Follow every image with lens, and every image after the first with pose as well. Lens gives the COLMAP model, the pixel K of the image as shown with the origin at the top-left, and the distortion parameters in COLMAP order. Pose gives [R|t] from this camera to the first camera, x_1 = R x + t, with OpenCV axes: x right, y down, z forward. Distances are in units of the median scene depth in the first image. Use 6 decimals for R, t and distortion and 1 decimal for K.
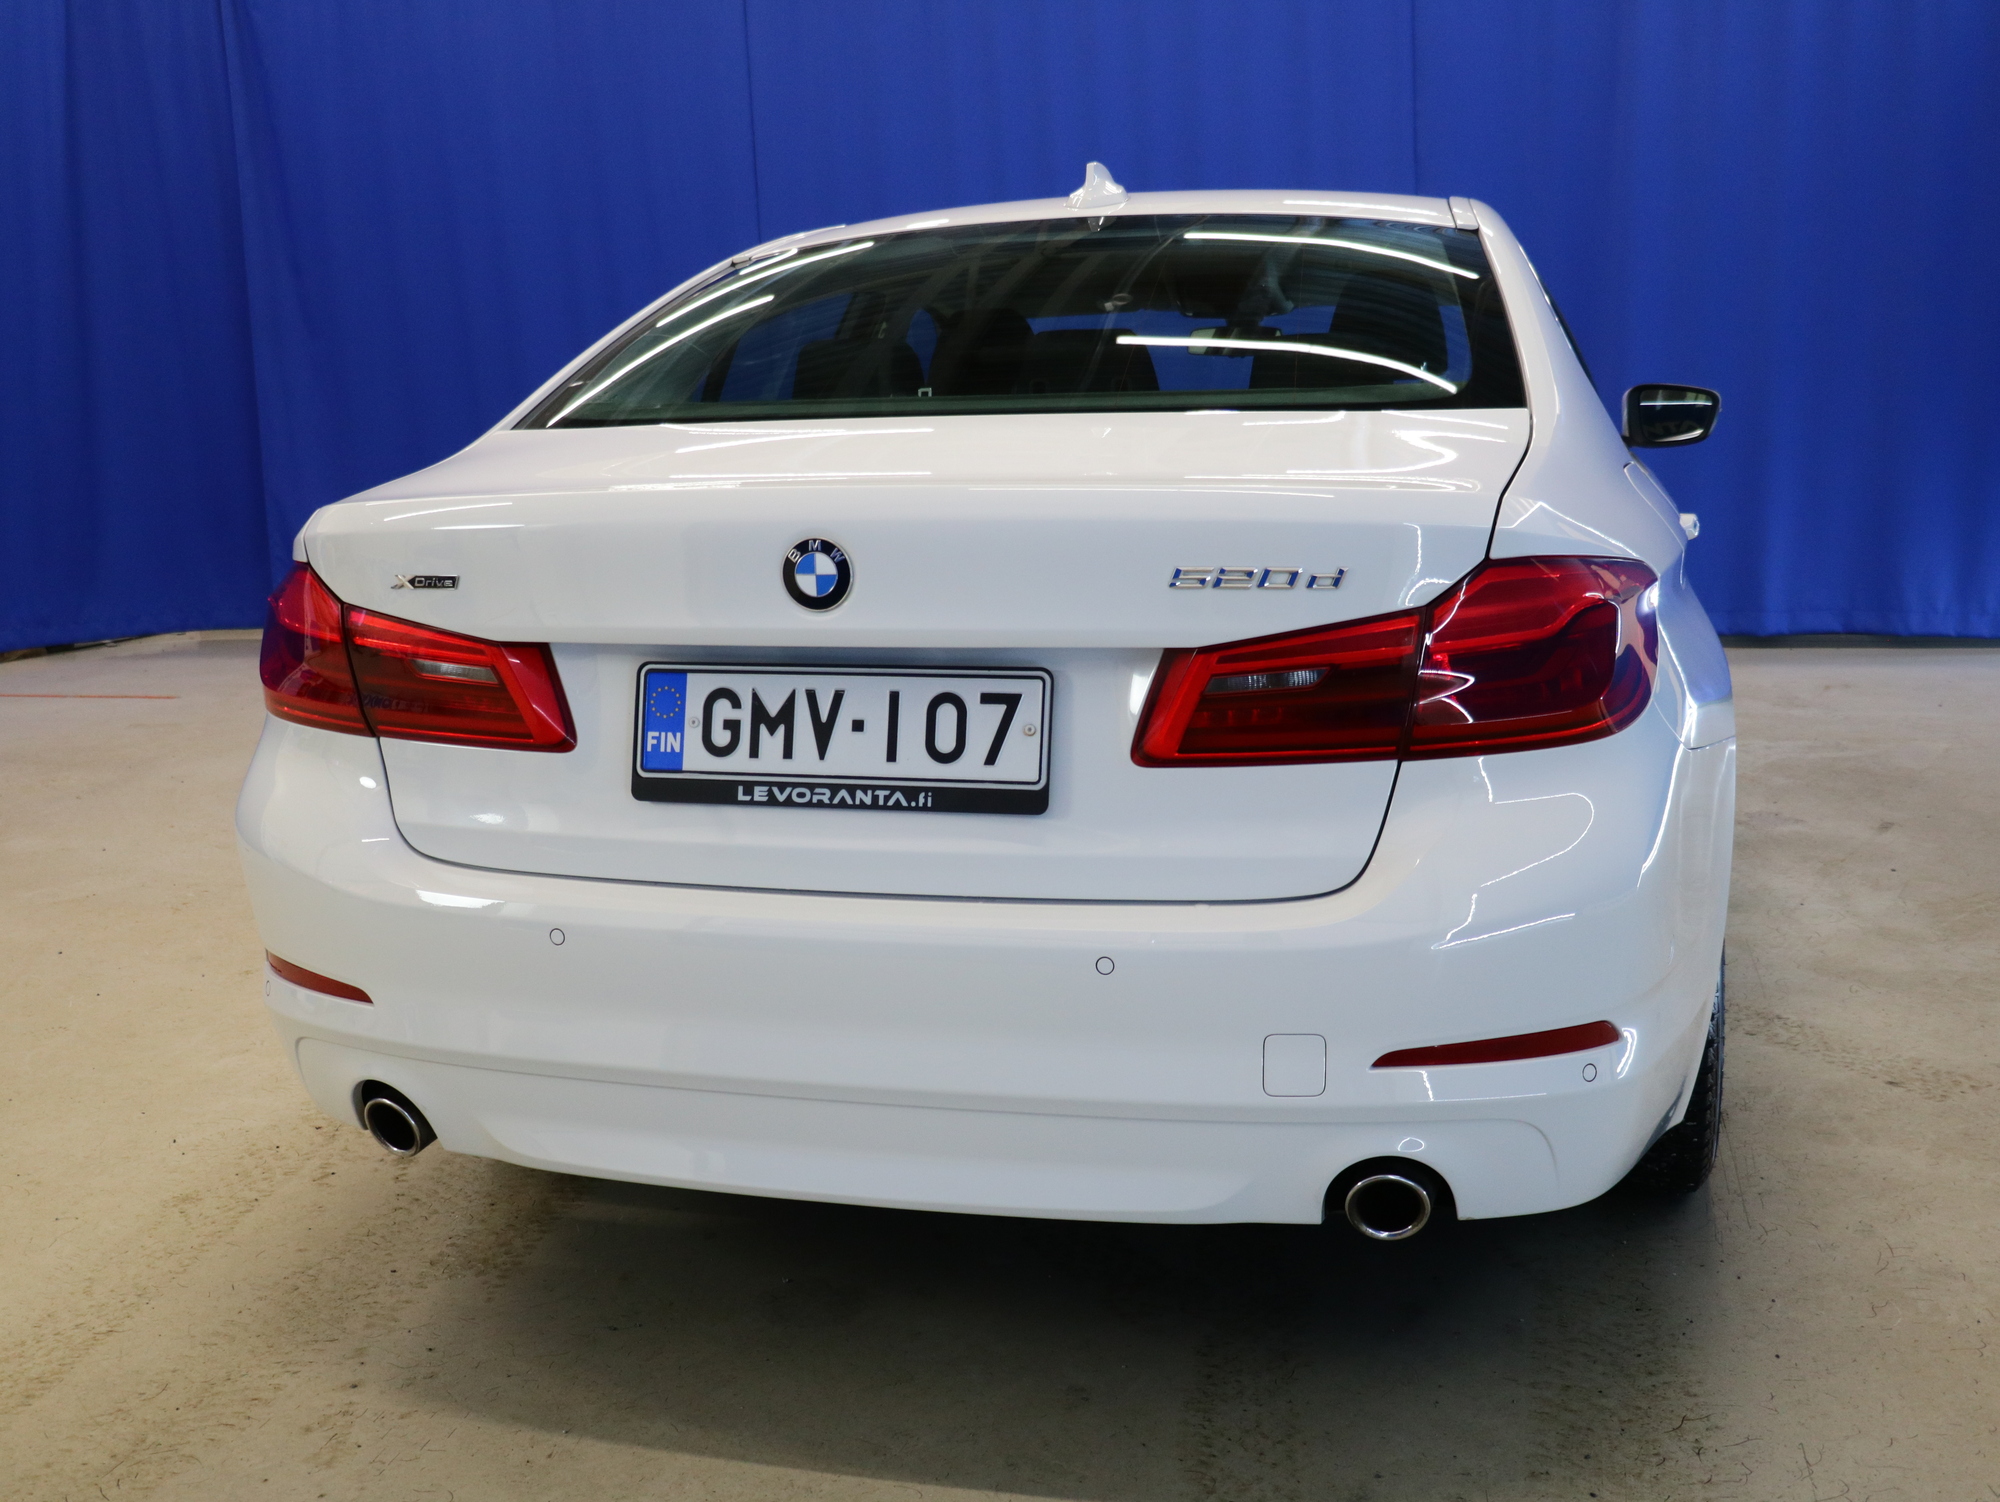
lens RADIAL K [[2037.2, 0, 1000.0], [0, 2037.2, 751.0], [0, 0, 1]] dist [-0.053670, 0.042386]
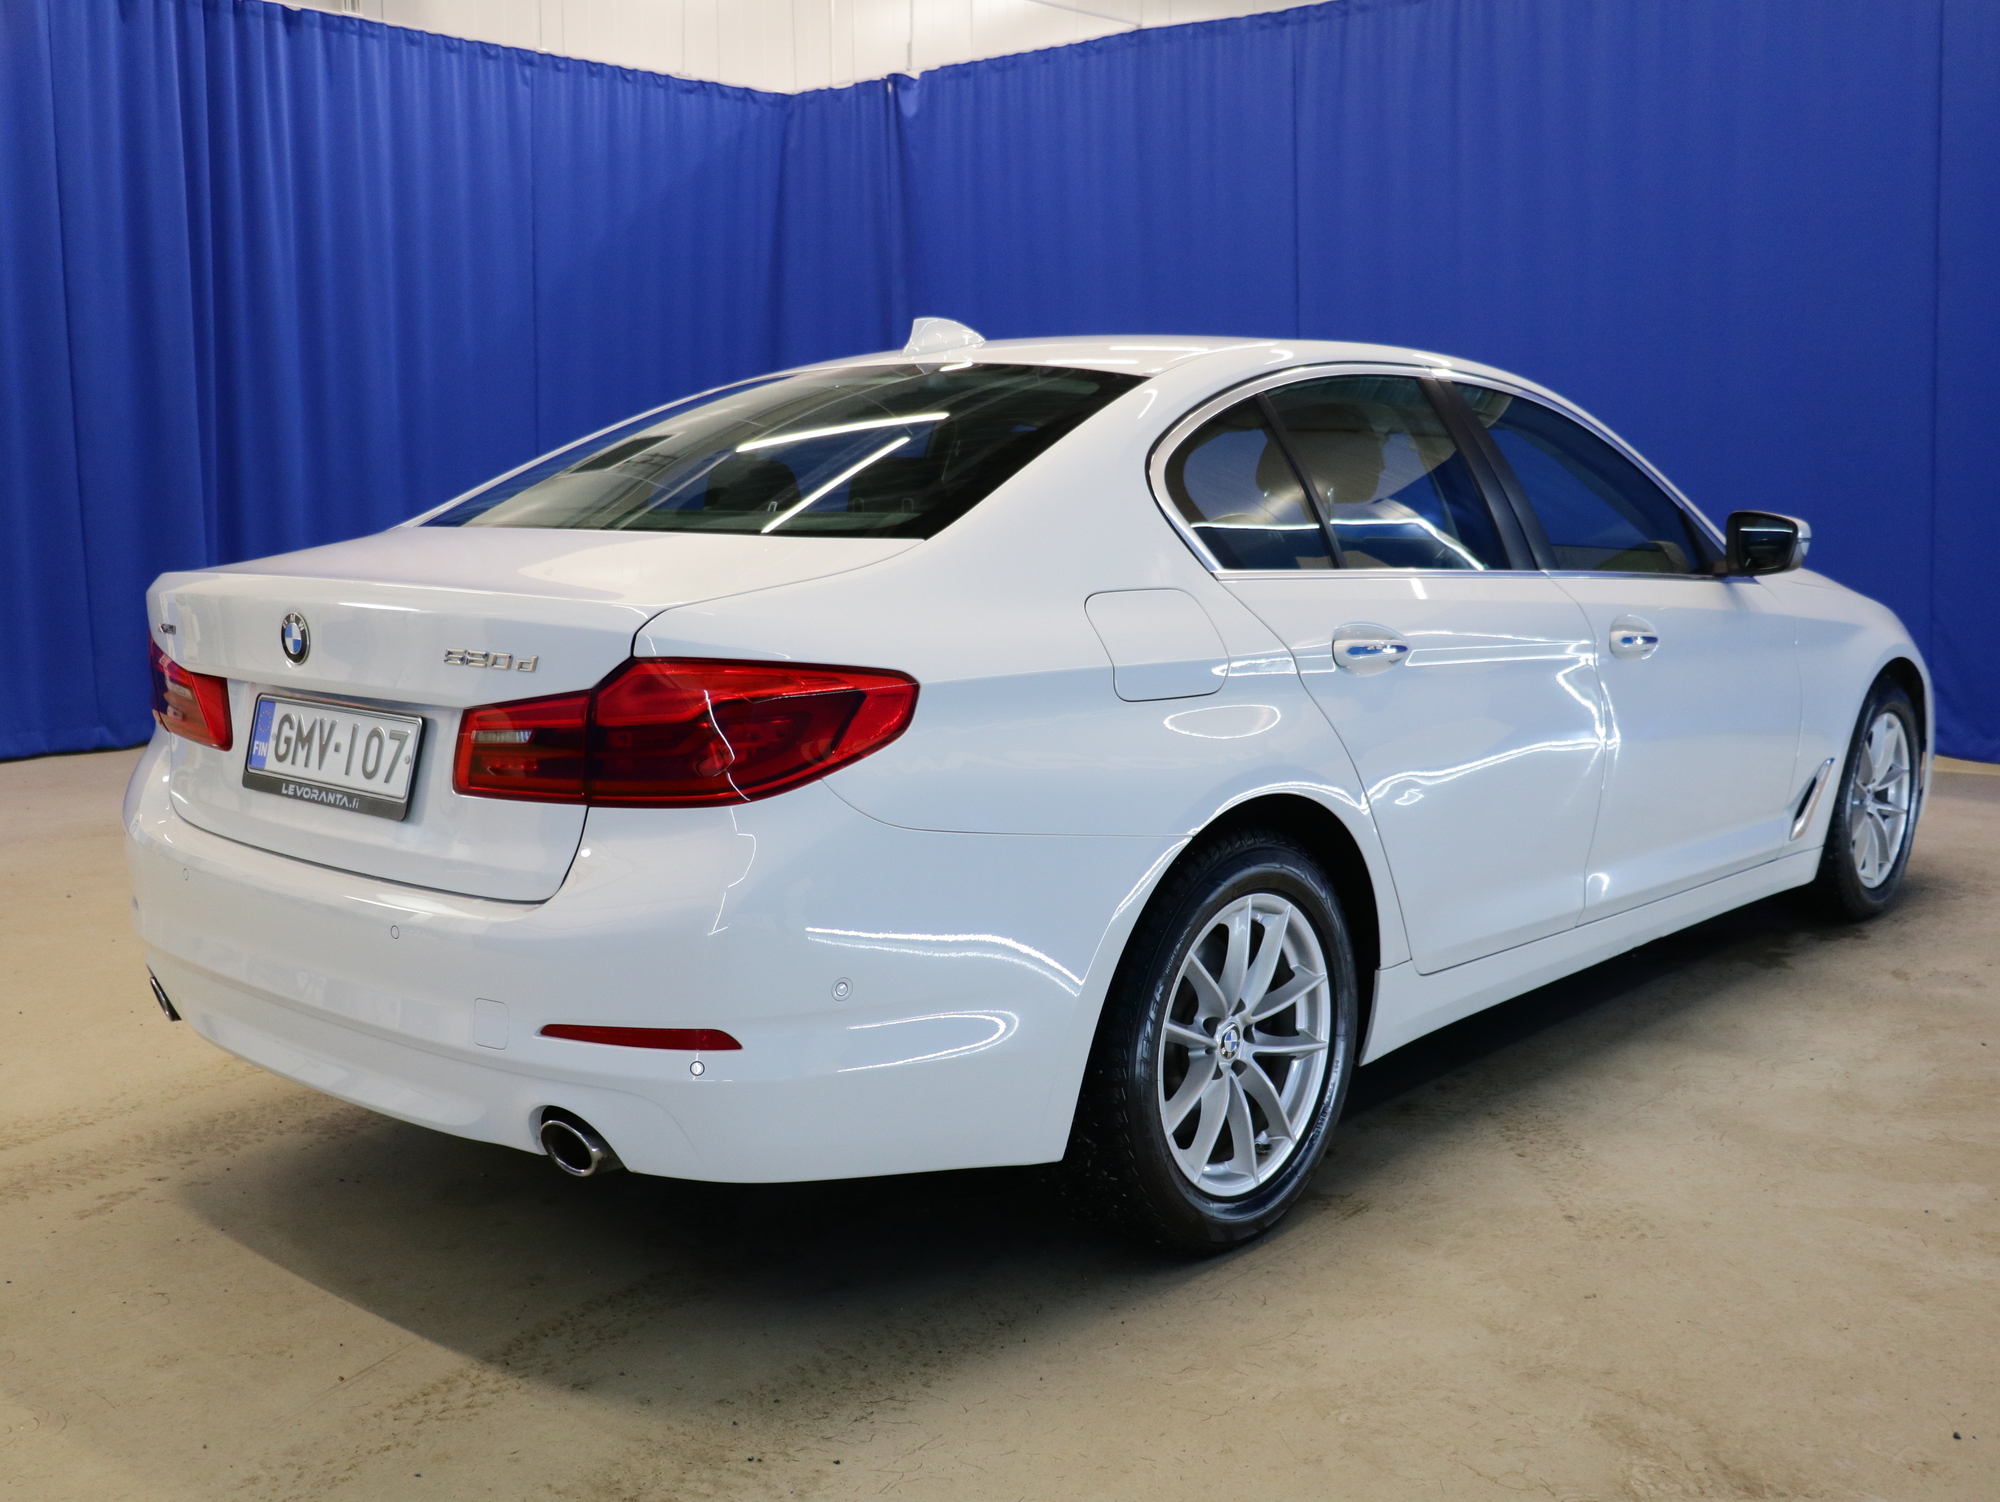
lens RADIAL K [[2010.0, 0, 970.6], [0, 2010.0, 739.5], [0, 0, 1]] dist [-0.002313, 0.005898]
pose [[0.889563, 0.081925, -0.449407, 0.931964], [-0.099299, 0.994942, -0.015180, -0.039852], [0.445890, 0.058129, 0.893198, -0.050646]]
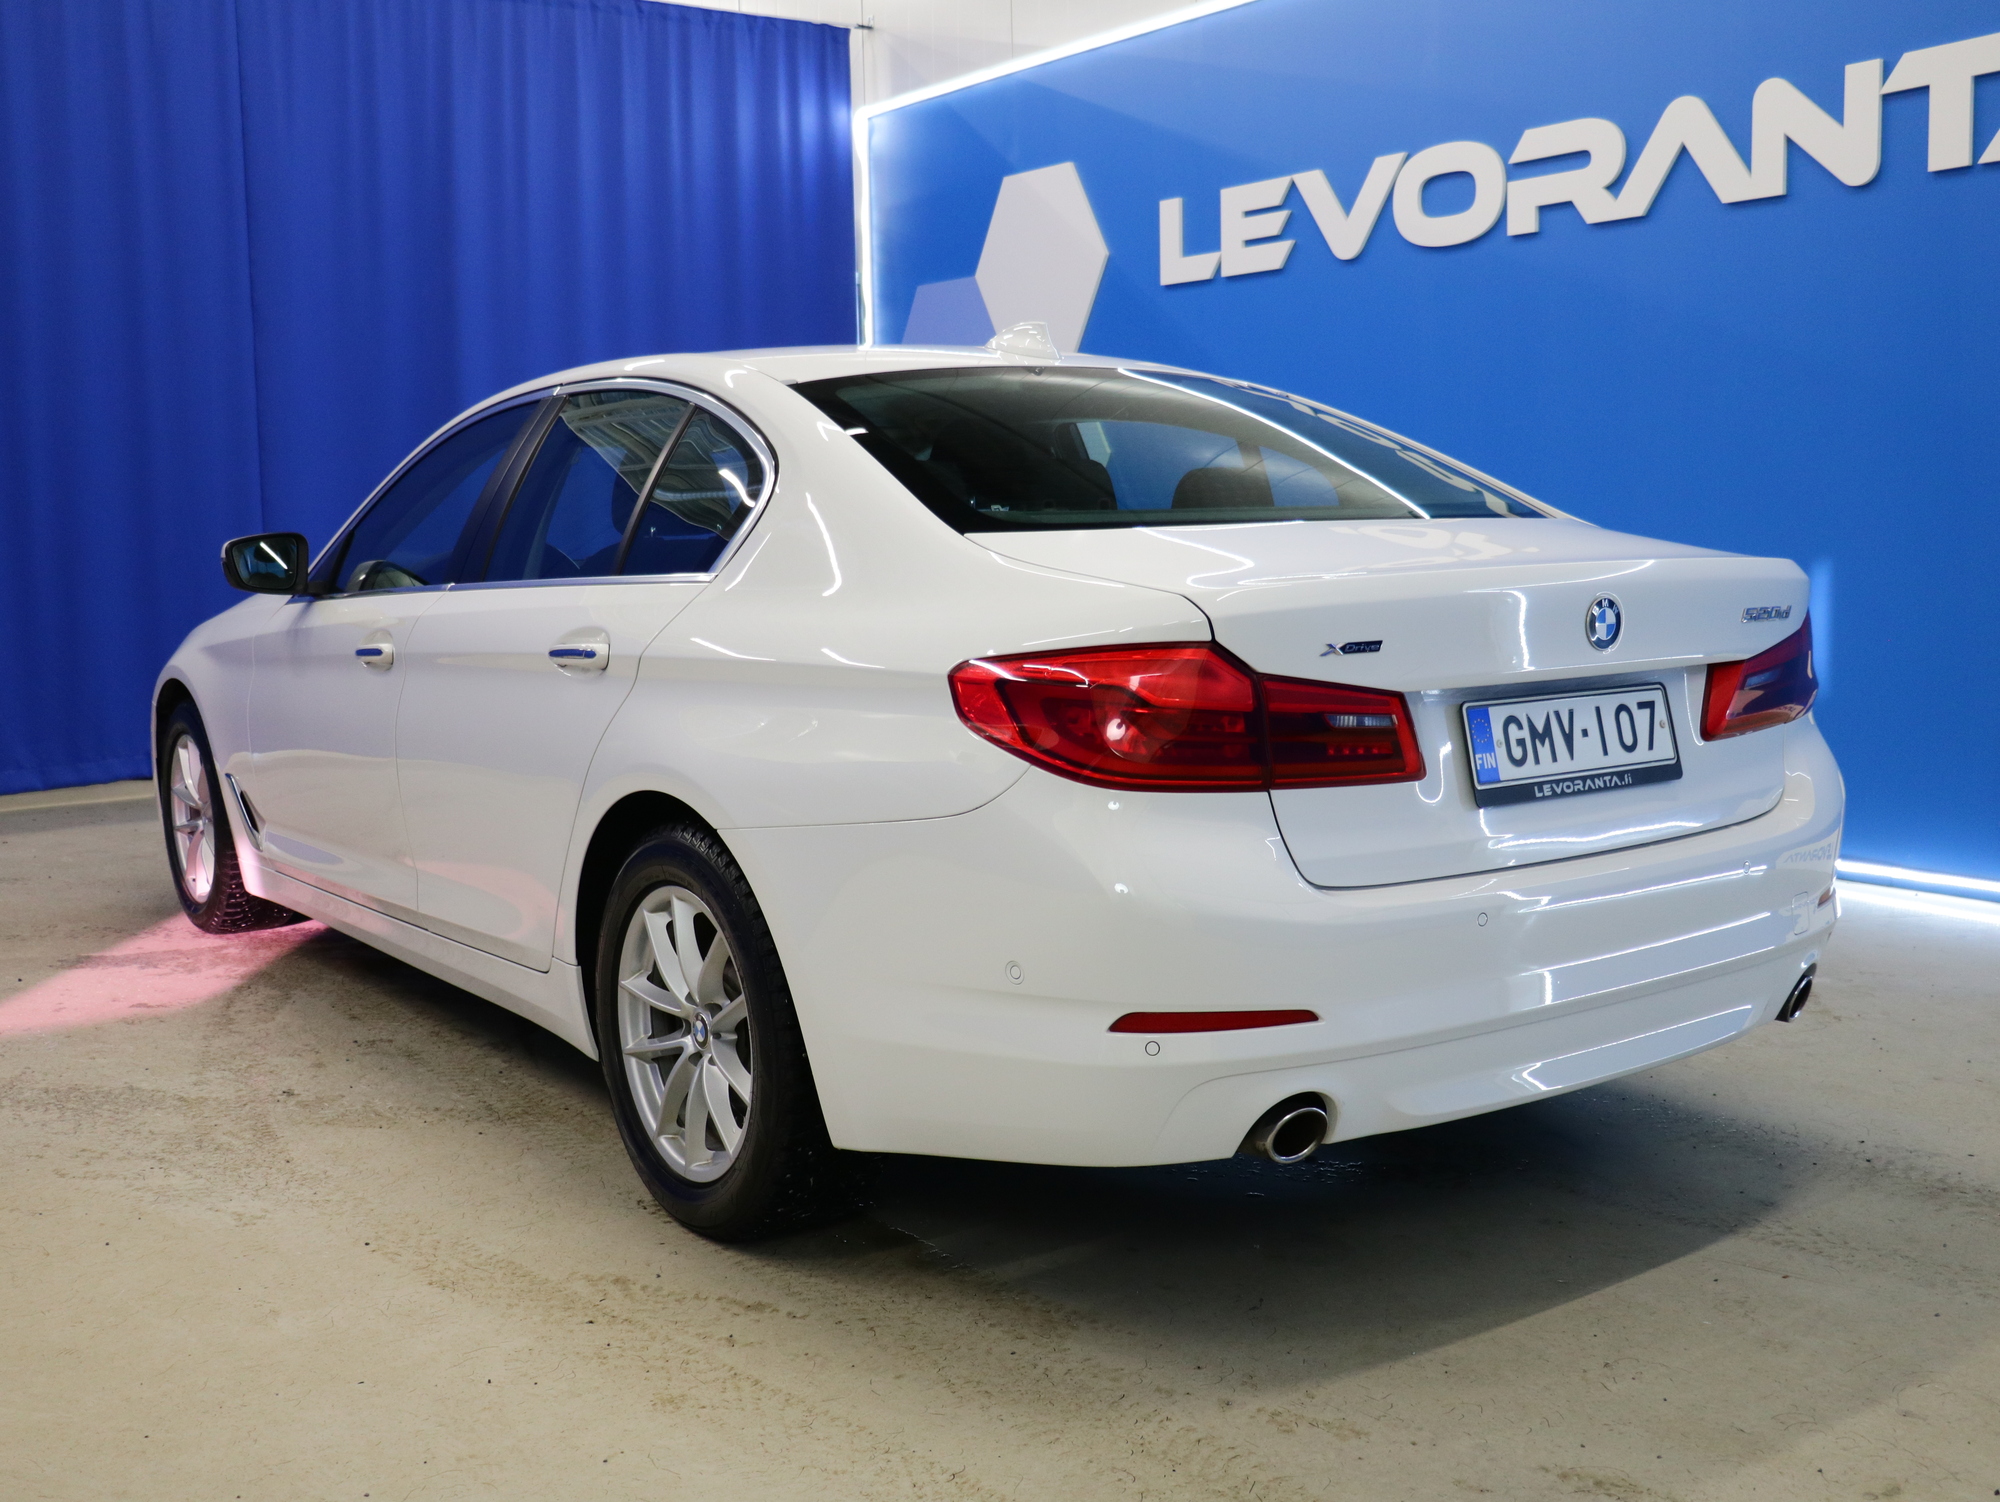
lens RADIAL K [[2037.2, 0, 1000.0], [0, 2037.2, 751.0], [0, 0, 1]] dist [-0.053670, 0.042386]
pose [[0.632133, -0.079214, 0.770800, -1.370306], [0.141357, 0.989857, -0.014201, -0.036458], [-0.761857, 0.117935, 0.636919, 0.413742]]
